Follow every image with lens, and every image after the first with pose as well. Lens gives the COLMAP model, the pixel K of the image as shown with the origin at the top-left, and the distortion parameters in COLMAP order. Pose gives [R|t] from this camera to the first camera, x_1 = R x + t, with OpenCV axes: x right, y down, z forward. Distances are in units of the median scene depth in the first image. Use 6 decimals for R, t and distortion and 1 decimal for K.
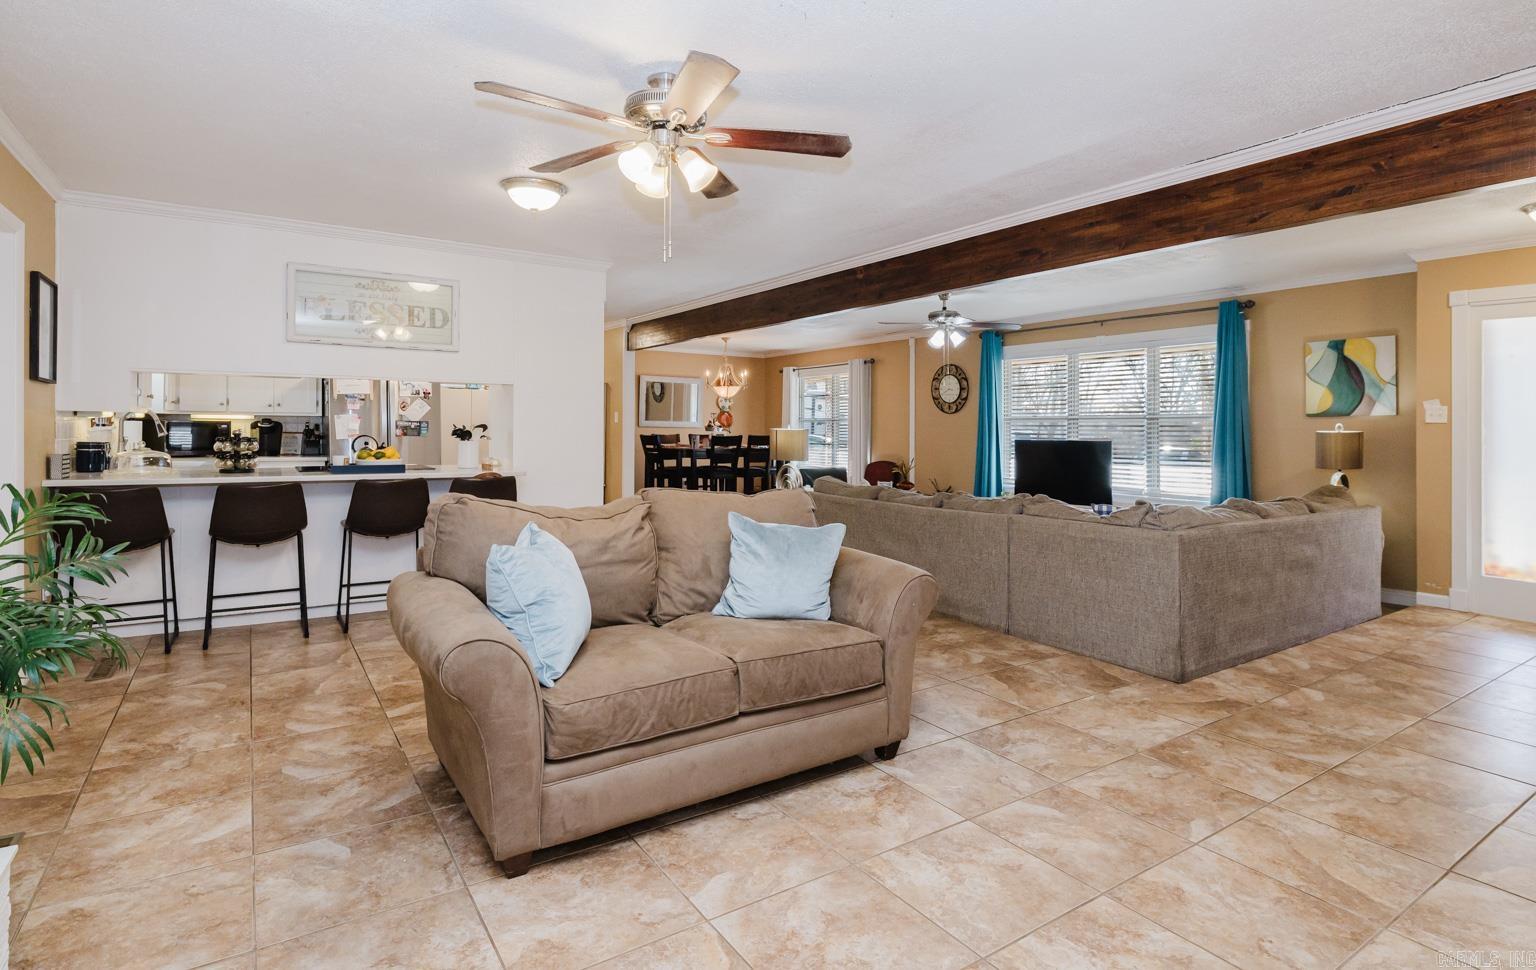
lens RADIAL K [[777.3, 0, 772.6], [0, 777.3, 429.7], [0, 0, 1]] dist [-0.004805, 0.000227]
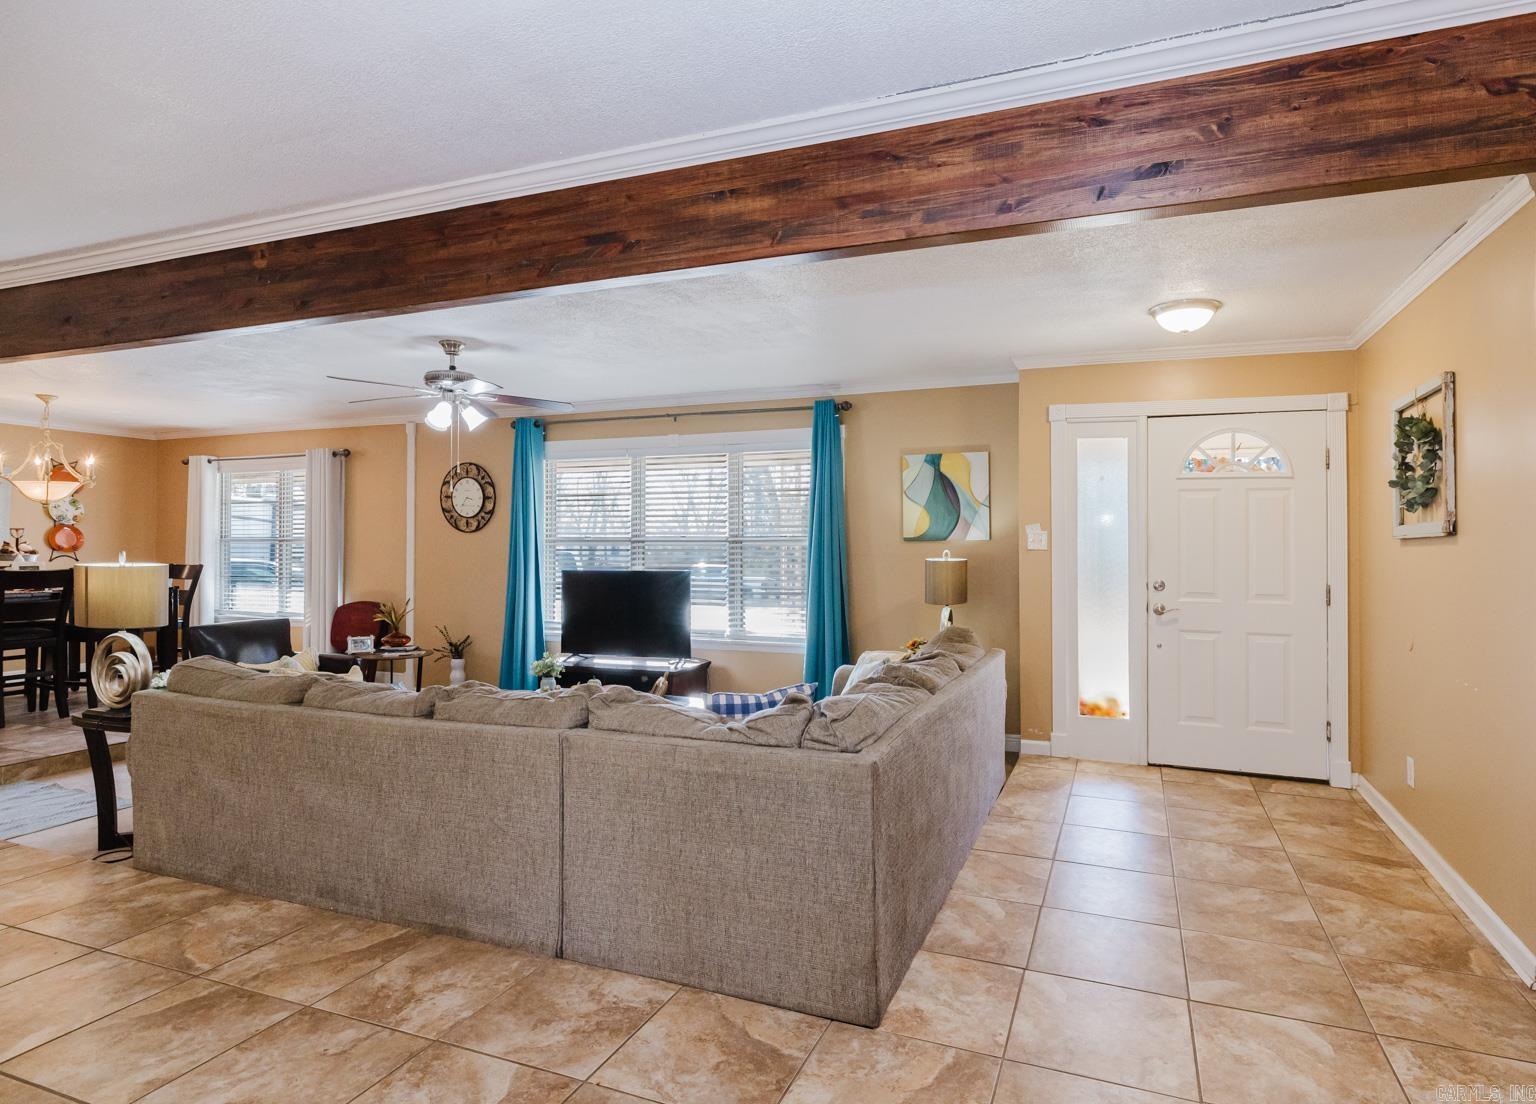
lens RADIAL K [[816.7, 0, 832.0], [0, 816.7, 529.0], [0, 0, 1]] dist [-0.000907, 0.000618]
pose [[0.807255, 0.008042, 0.590148, 0.104269], [0.004079, 0.999807, -0.019204, -0.015505], [-0.590189, 0.017910, 0.807067, 0.374223]]
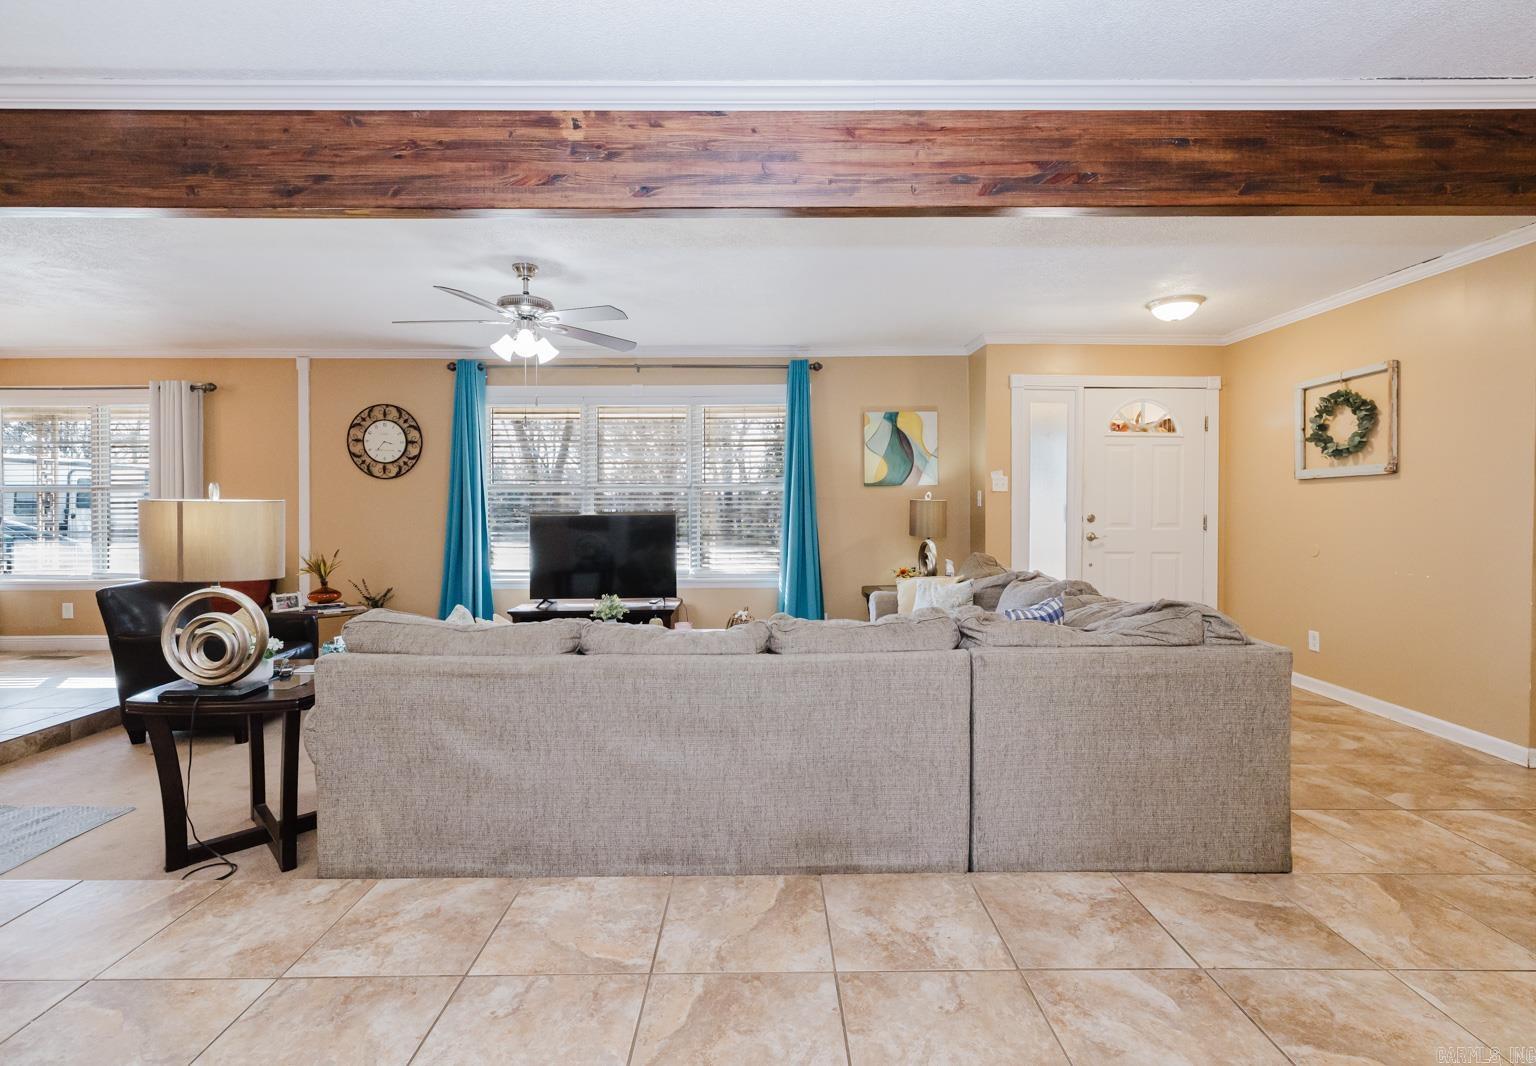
lens RADIAL K [[690.0, 0, 769.9], [0, 690.0, 504.5], [0, 0, 1]] dist [0.000900, 0.000330]
pose [[0.549391, -0.007946, 0.835528, -0.149300], [0.009526, 0.999949, 0.003246, 0.003603], [-0.835511, 0.006176, 0.549439, 0.730724]]
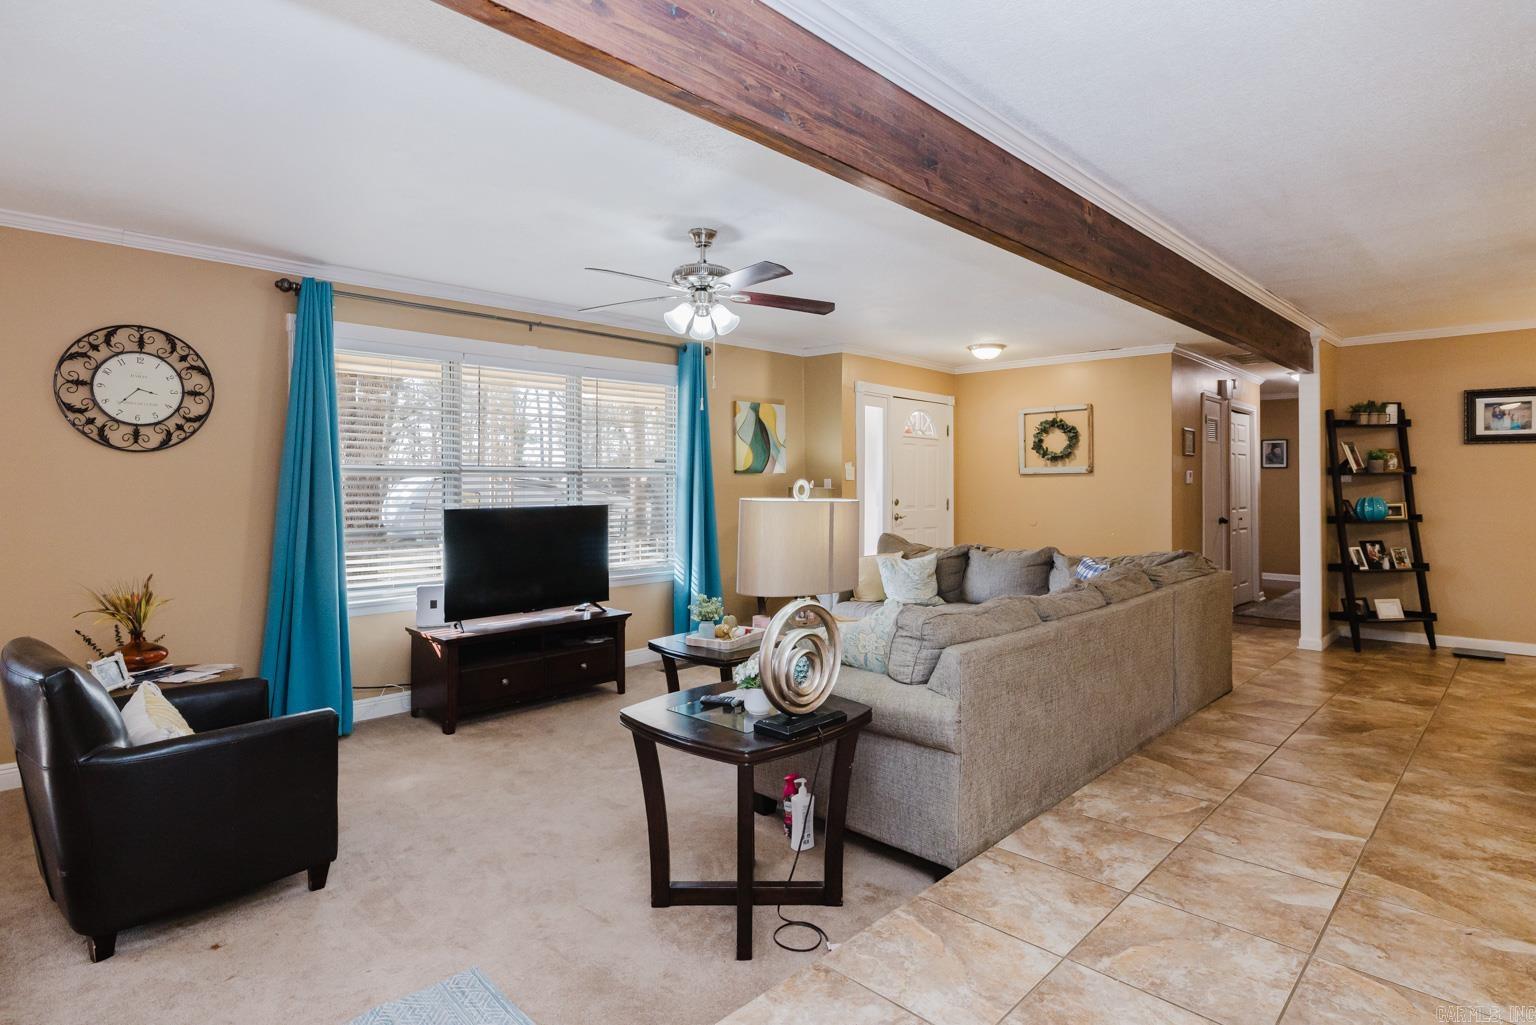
lens RADIAL K [[794.7, 0, 774.8], [0, 794.7, 475.0], [0, 0, 1]] dist [0.002366, -0.003026]
pose [[-0.207777, 0.003331, 0.978171, -0.409363], [0.002471, 0.999993, -0.002880, -0.013789], [-0.978173, 0.001819, -0.207784, 1.392229]]
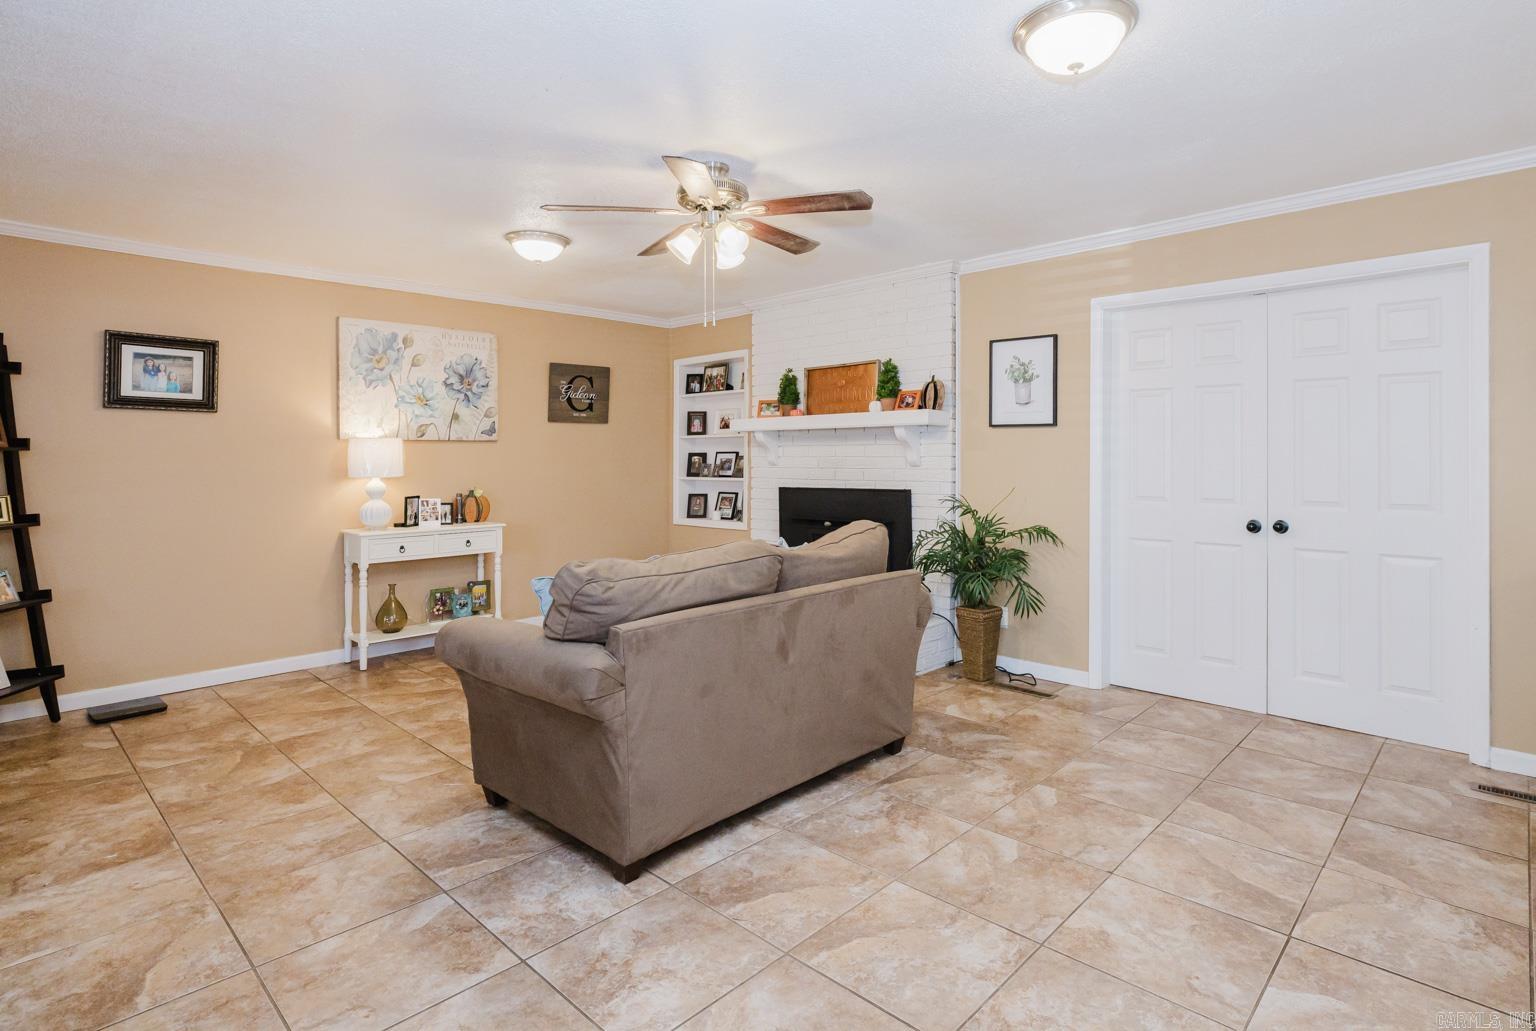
lens RADIAL K [[784.6, 0, 801.6], [0, 784.6, 454.2], [0, 0, 1]] dist [-0.002424, -0.000281]
pose [[-0.974055, -0.006102, -0.226228, -0.001863], [-0.004564, 0.999963, -0.007320, -0.010105], [0.226264, -0.006097, -0.974047, 1.100932]]
